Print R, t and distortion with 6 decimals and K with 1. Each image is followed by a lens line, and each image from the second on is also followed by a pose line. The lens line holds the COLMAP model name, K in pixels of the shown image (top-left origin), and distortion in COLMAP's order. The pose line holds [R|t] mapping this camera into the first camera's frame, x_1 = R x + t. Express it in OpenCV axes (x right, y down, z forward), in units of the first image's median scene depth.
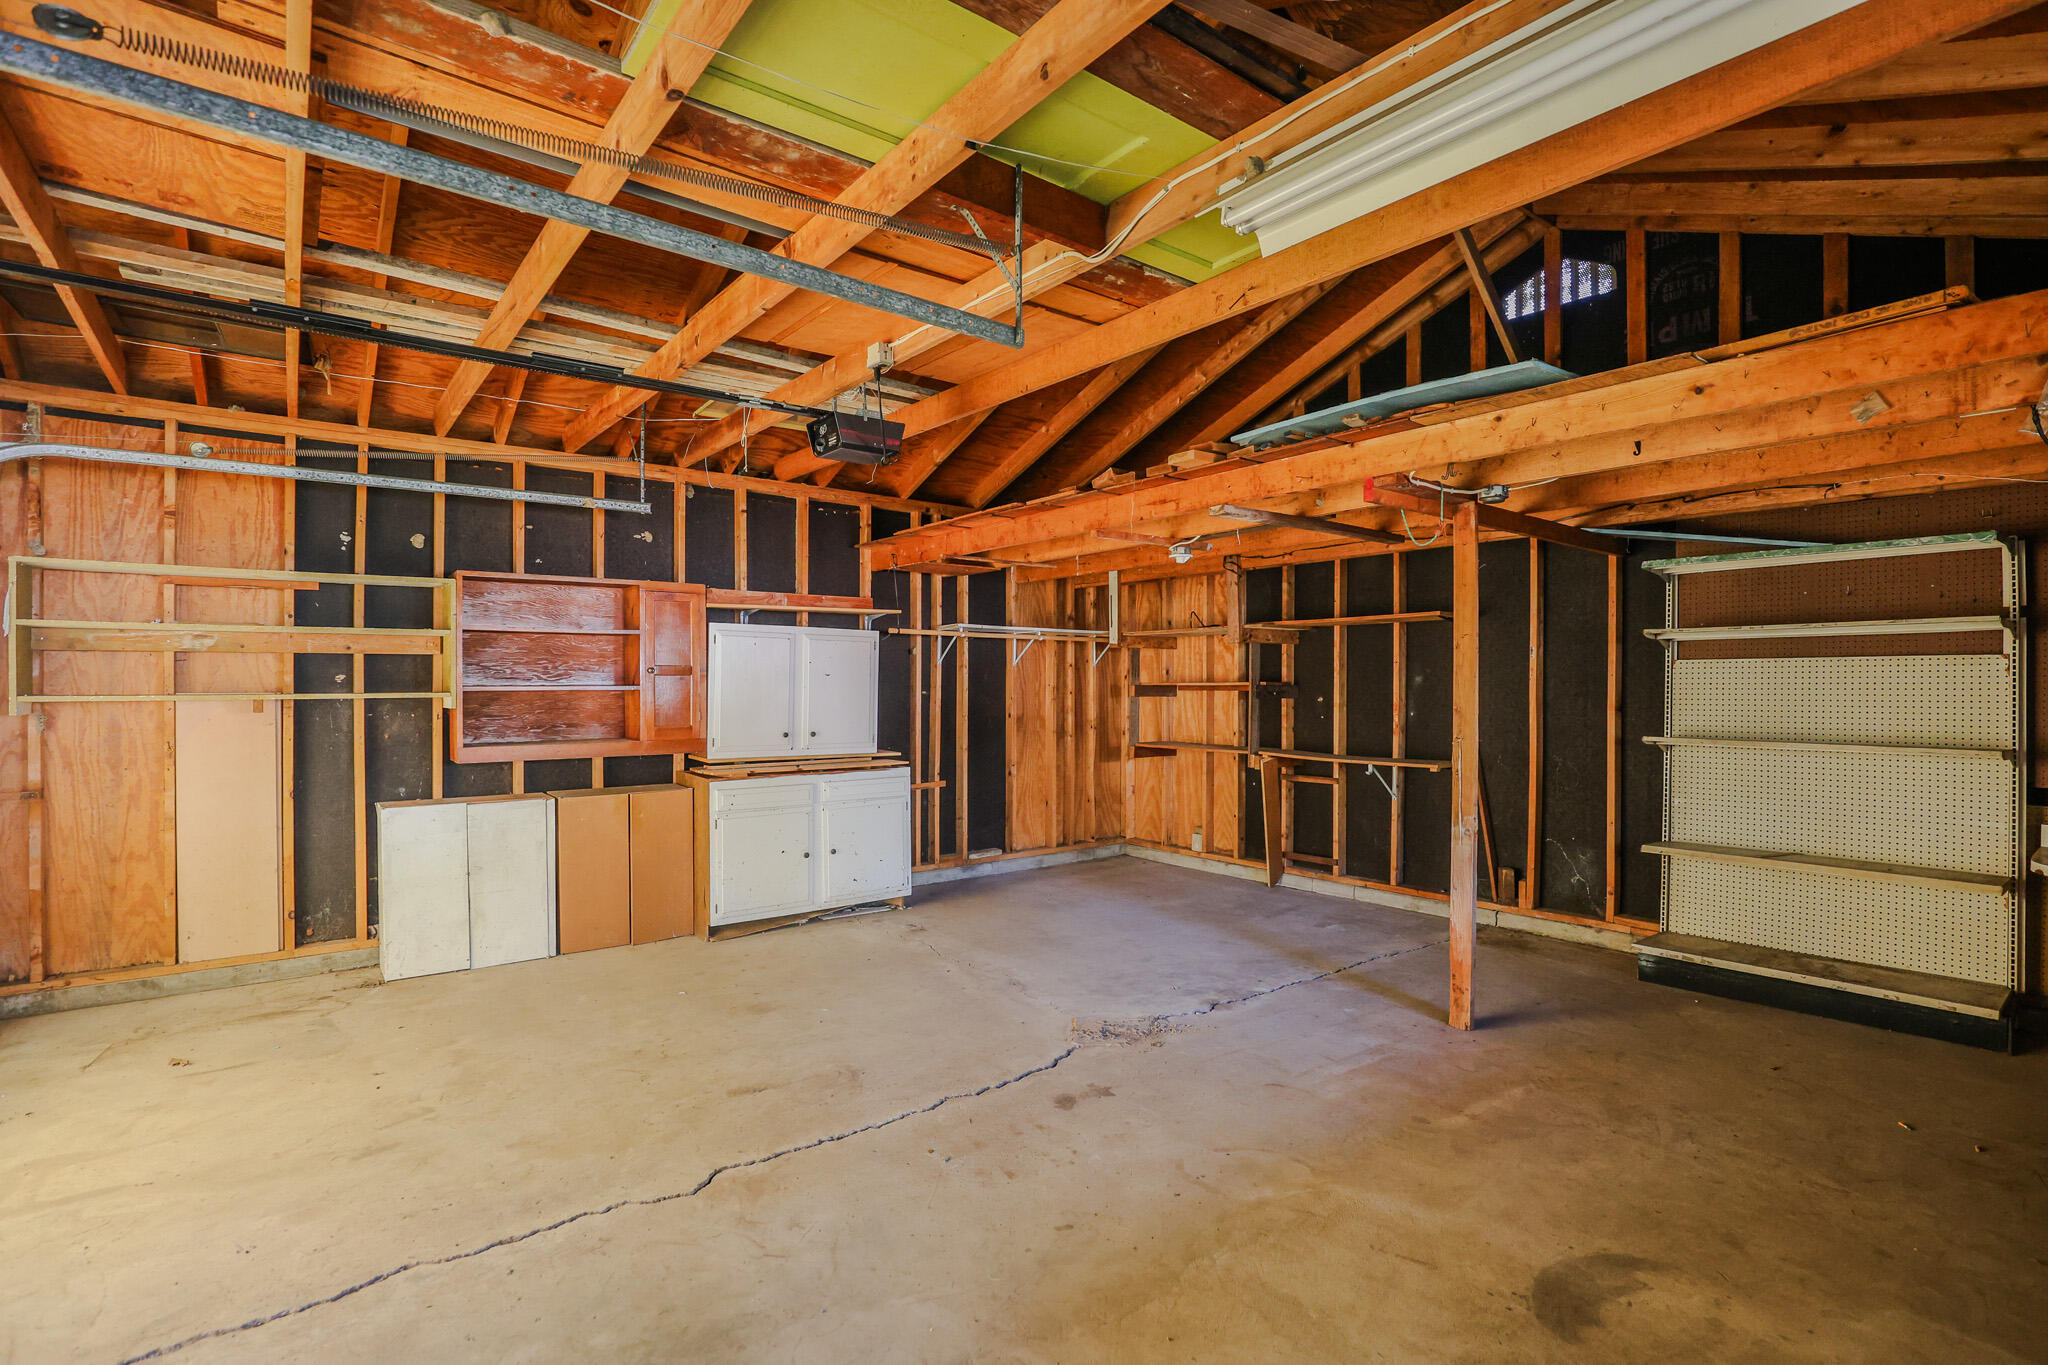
lens RADIAL K [[935.6, 0, 1025.5], [0, 935.6, 668.9], [0, 0, 1]] dist [-0.031545, 0.005348]
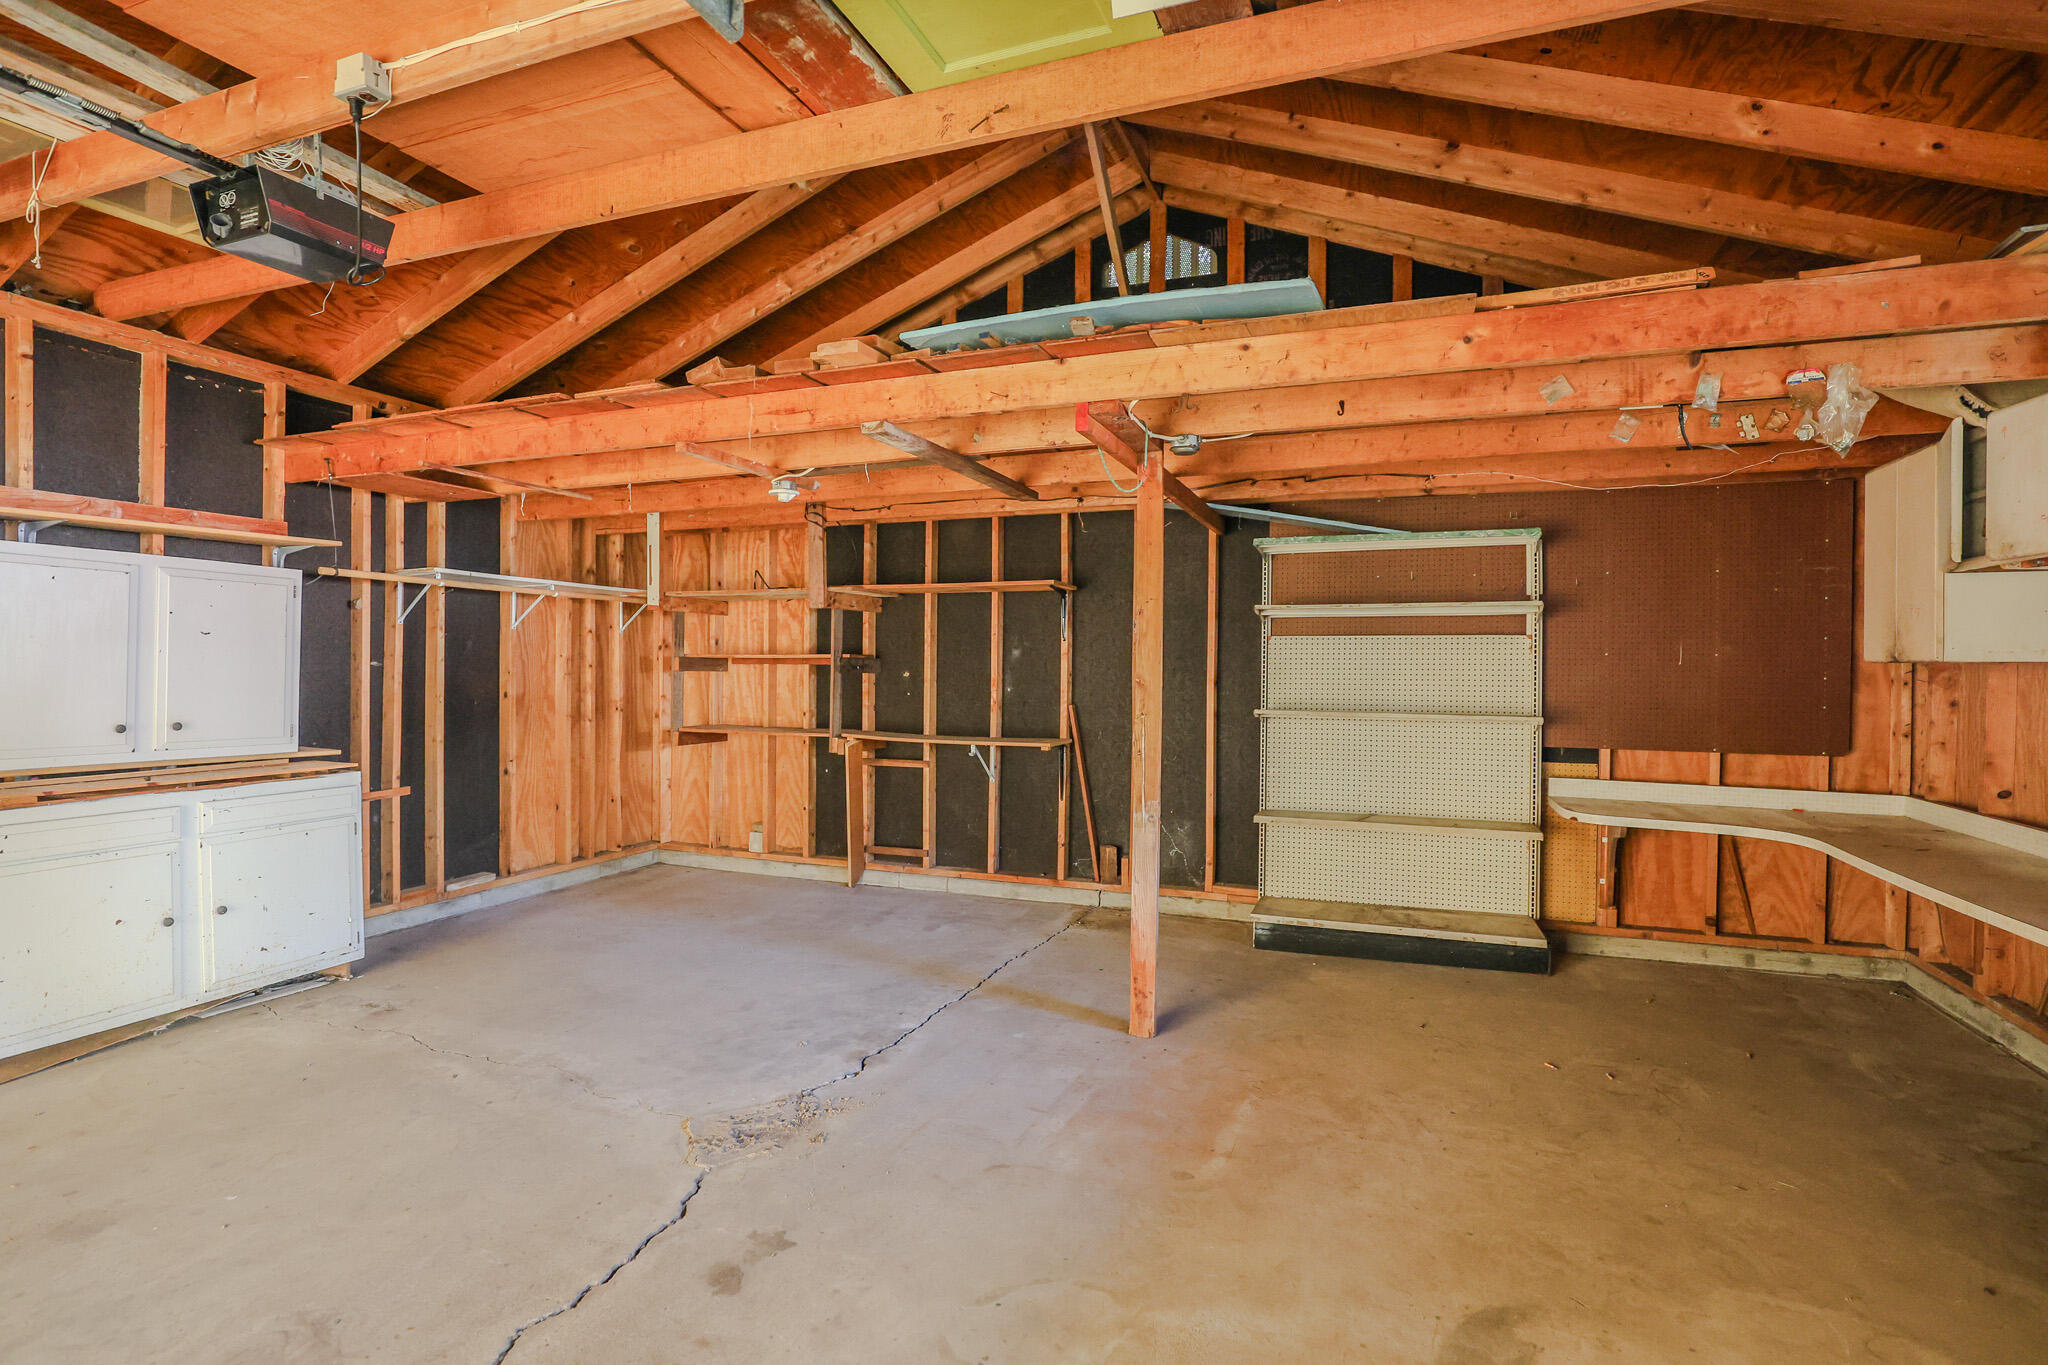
lens RADIAL K [[935.6, 0, 1025.5], [0, 935.6, 668.9], [0, 0, 1]] dist [-0.031545, 0.005348]
pose [[0.853484, 0.006210, 0.521083, -0.082689], [-0.017680, 0.999698, 0.017044, 0.014504], [-0.520820, -0.023760, 0.853336, 0.241905]]
